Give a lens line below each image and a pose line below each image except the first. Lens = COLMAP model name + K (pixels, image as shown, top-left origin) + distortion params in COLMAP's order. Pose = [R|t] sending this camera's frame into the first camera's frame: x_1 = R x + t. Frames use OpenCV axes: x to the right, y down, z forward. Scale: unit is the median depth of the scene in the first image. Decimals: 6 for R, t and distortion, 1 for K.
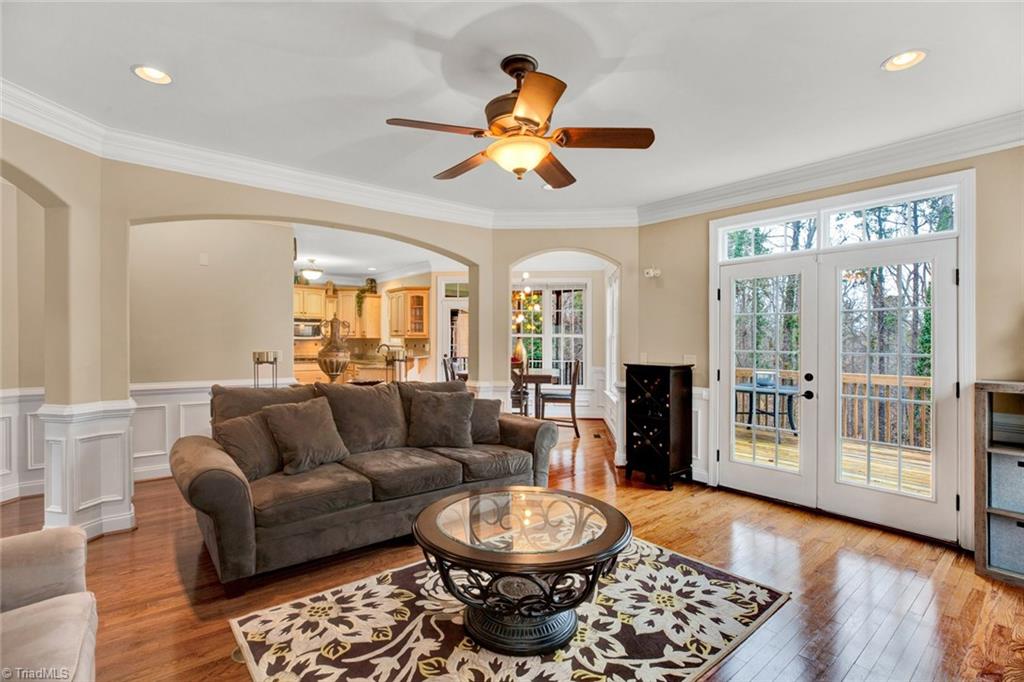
lens RADIAL K [[480.3, 0, 512.0], [0, 480.3, 341.0], [0, 0, 1]] dist [-0.039012, 0.000085]
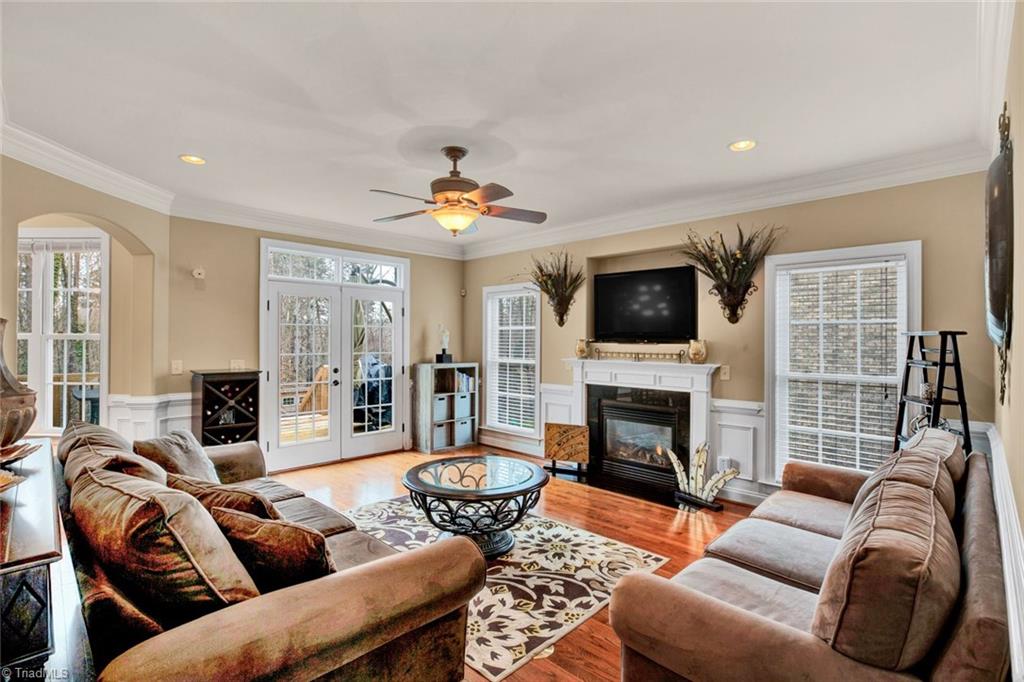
lens RADIAL K [[480.3, 0, 512.0], [0, 480.3, 341.0], [0, 0, 1]] dist [-0.039012, 0.000085]
pose [[-0.105513, -0.016649, 0.994278, -1.469950], [-0.010601, 0.999822, 0.015617, -0.070033], [-0.994361, -0.008893, -0.105671, 1.052786]]
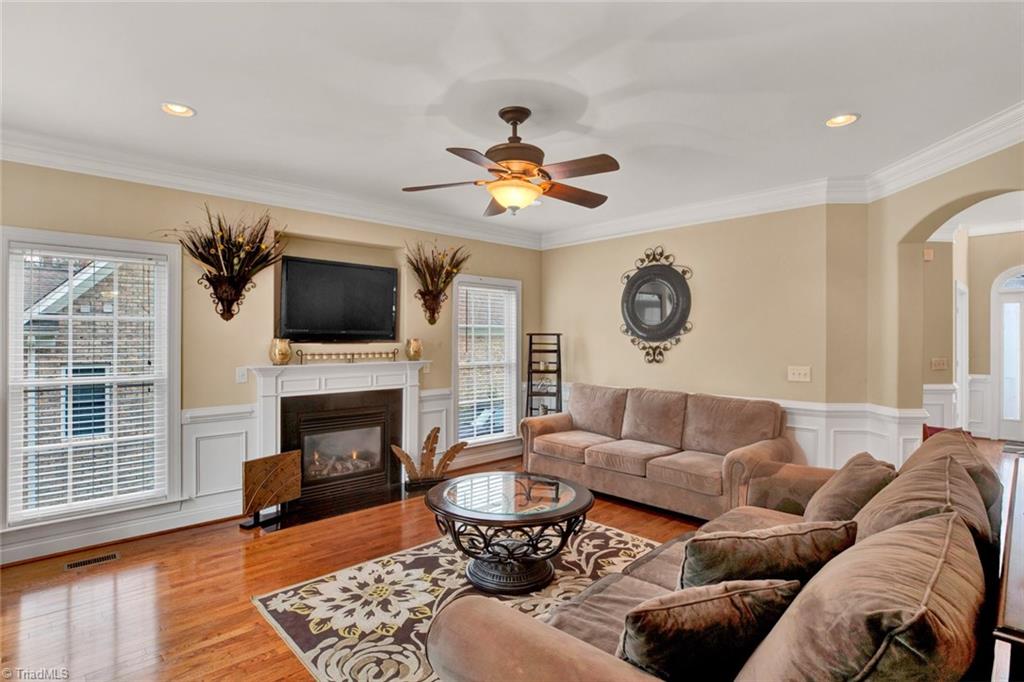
lens RADIAL K [[505.2, 0, 512.0], [0, 505.2, 341.0], [0, 0, 1]] dist [-0.004710, -0.000274]
pose [[-0.998003, -0.008020, -0.062657, 0.102857], [-0.007643, 0.999951, -0.006257, -0.030992], [0.062704, -0.005766, -0.998016, 2.373984]]
